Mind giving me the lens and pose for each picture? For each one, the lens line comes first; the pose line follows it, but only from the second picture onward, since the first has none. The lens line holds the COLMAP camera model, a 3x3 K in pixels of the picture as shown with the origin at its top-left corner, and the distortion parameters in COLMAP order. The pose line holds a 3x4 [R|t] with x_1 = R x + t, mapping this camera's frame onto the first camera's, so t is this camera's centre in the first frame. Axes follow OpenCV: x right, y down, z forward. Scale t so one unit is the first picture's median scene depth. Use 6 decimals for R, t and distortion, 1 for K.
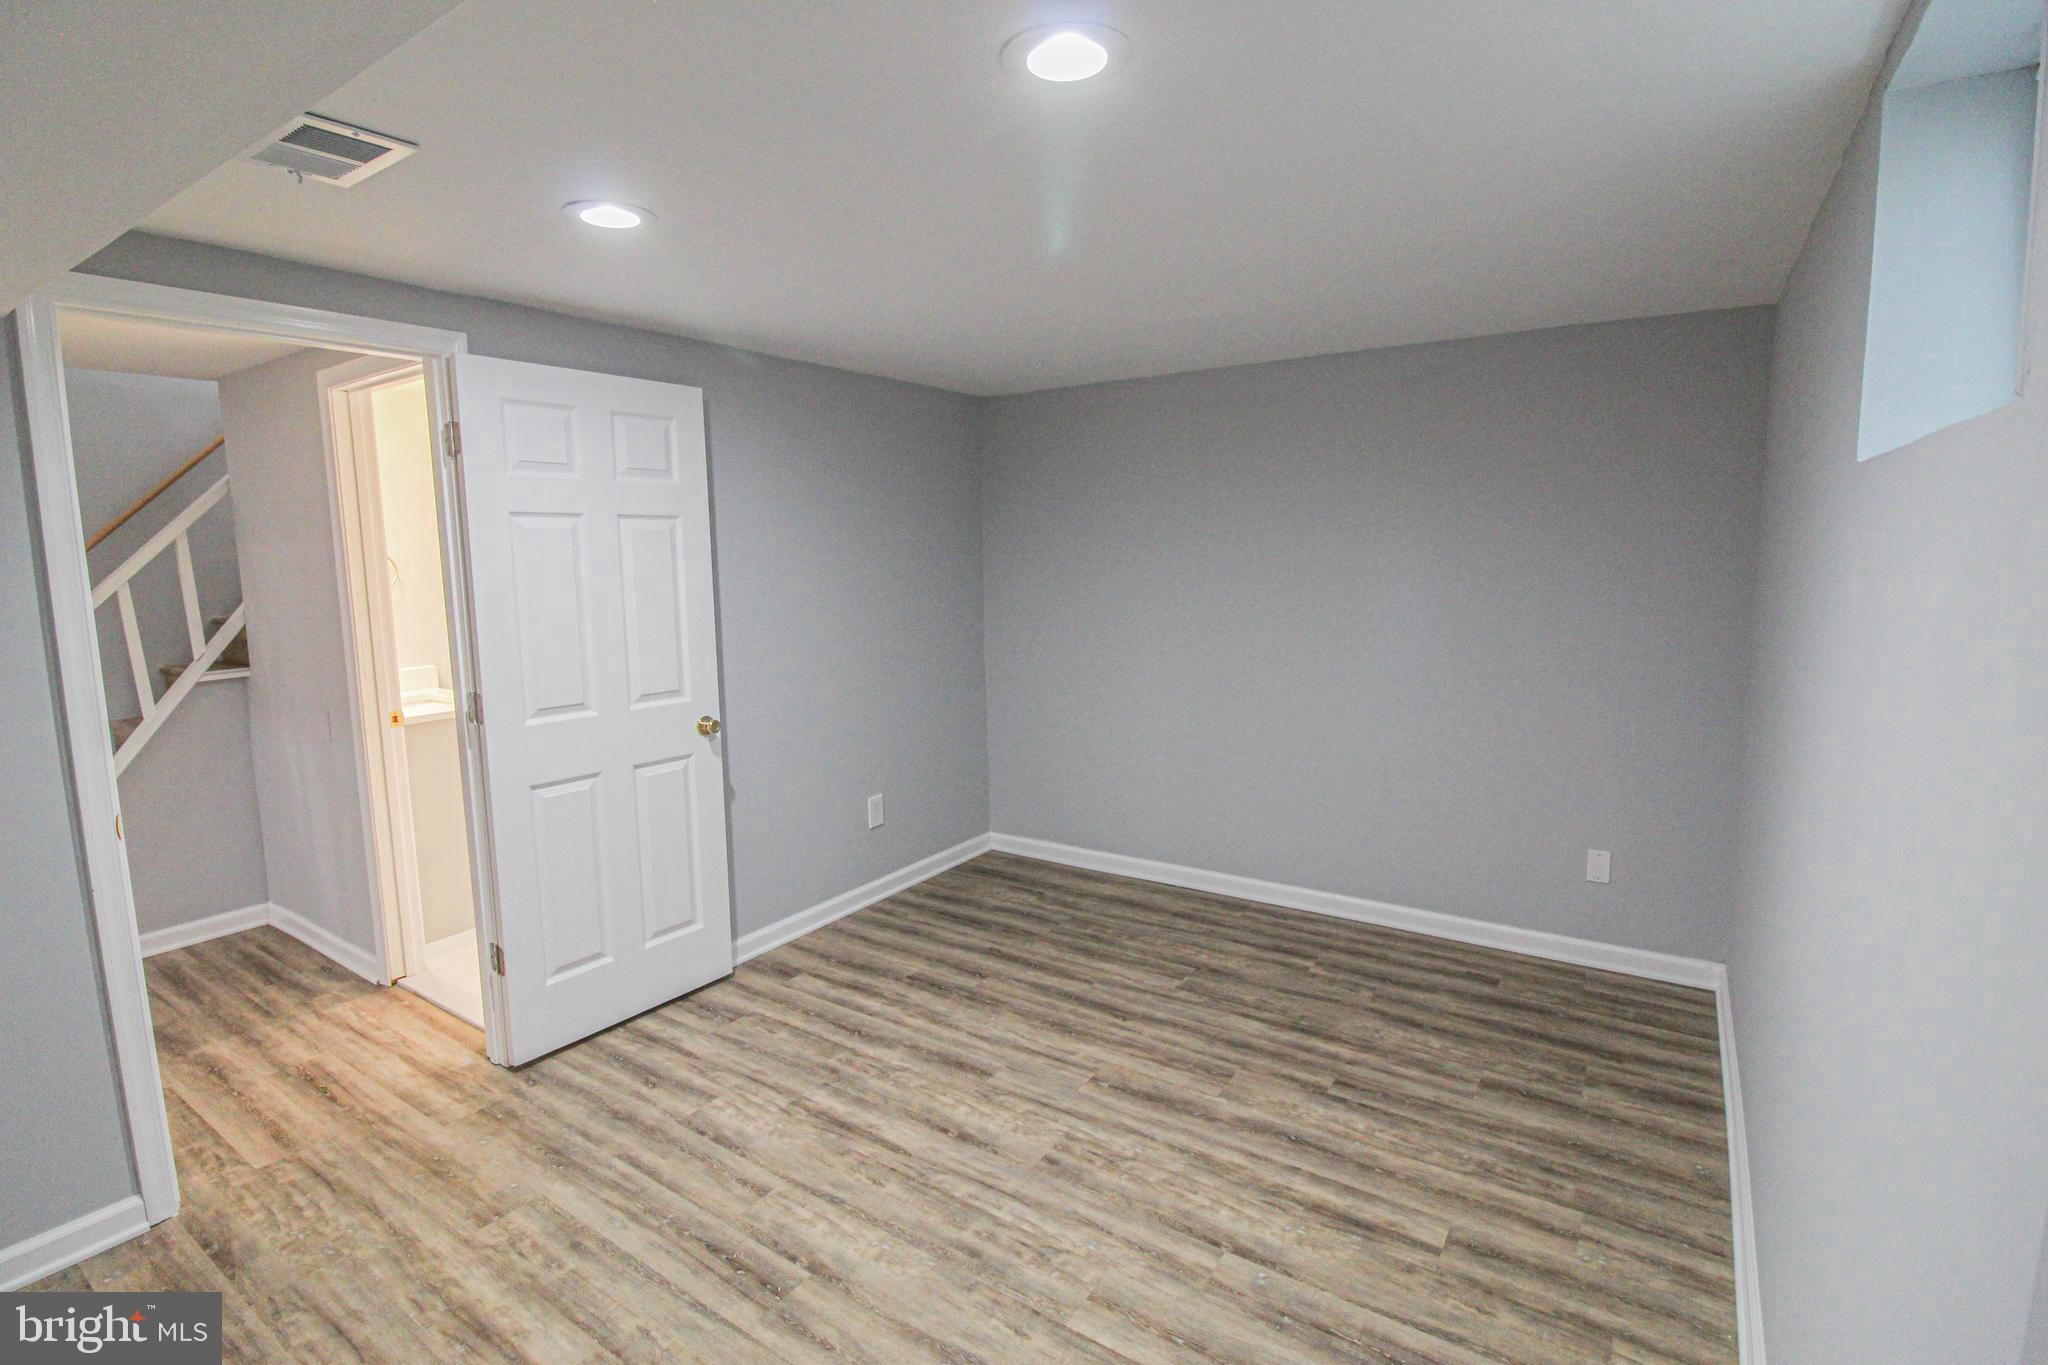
lens RADIAL K [[955.3, 0, 1028.8], [0, 955.3, 673.1], [0, 0, 1]] dist [-0.008657, -0.005547]
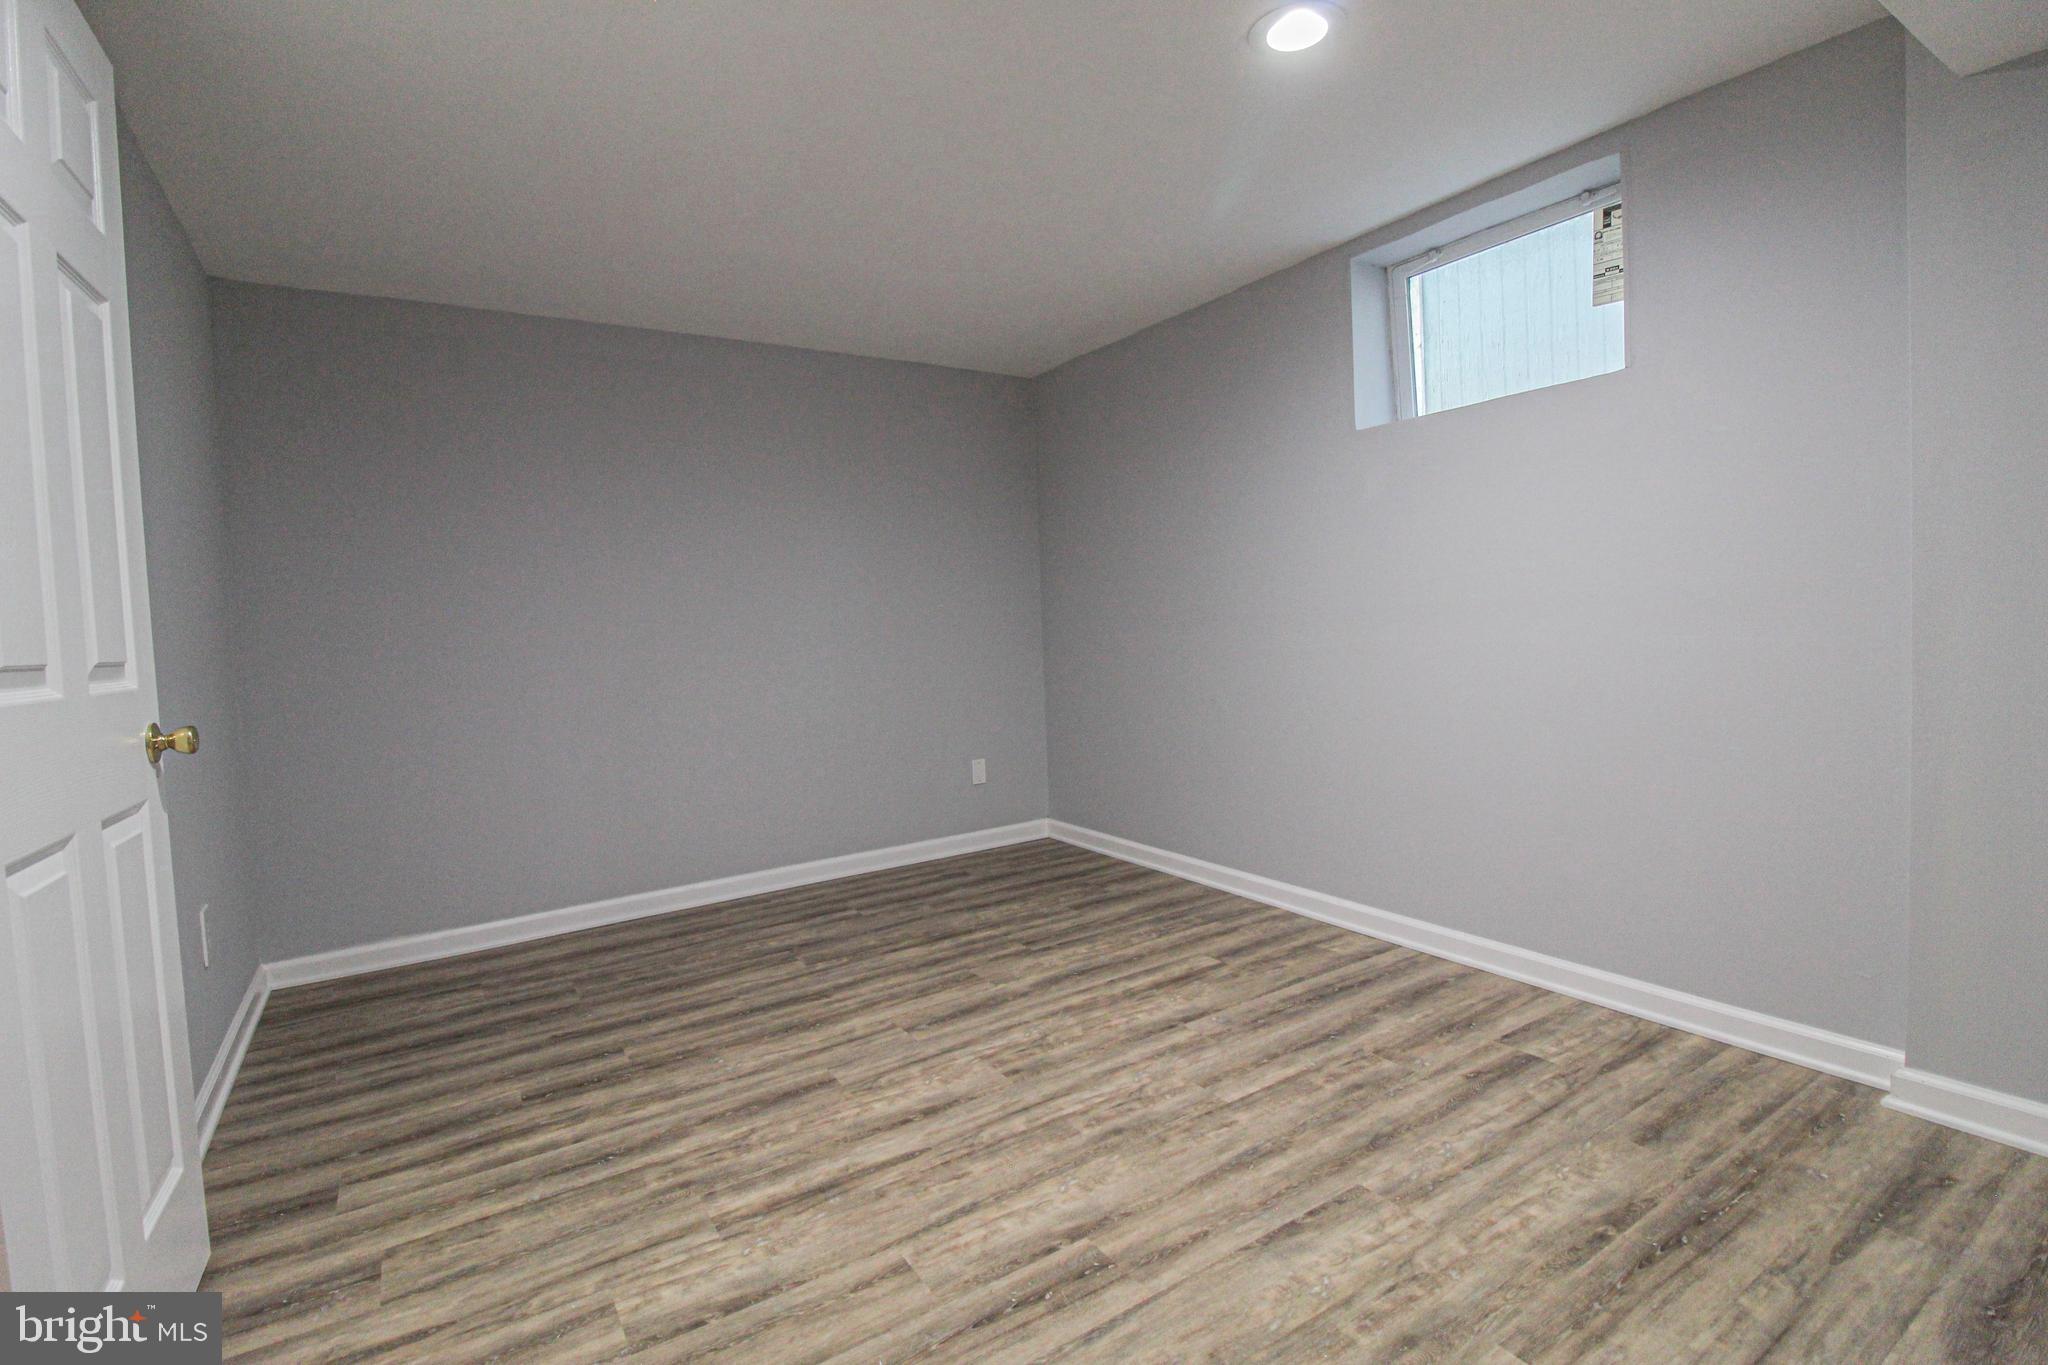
lens RADIAL K [[955.3, 0, 1034.6], [0, 955.3, 680.9], [0, 0, 1]] dist [-0.008657, -0.005547]
pose [[0.385408, -0.060529, 0.920759, -0.675102], [0.159810, 0.987146, -0.001999, 0.108008], [-0.908802, 0.147917, 0.390127, 0.453060]]
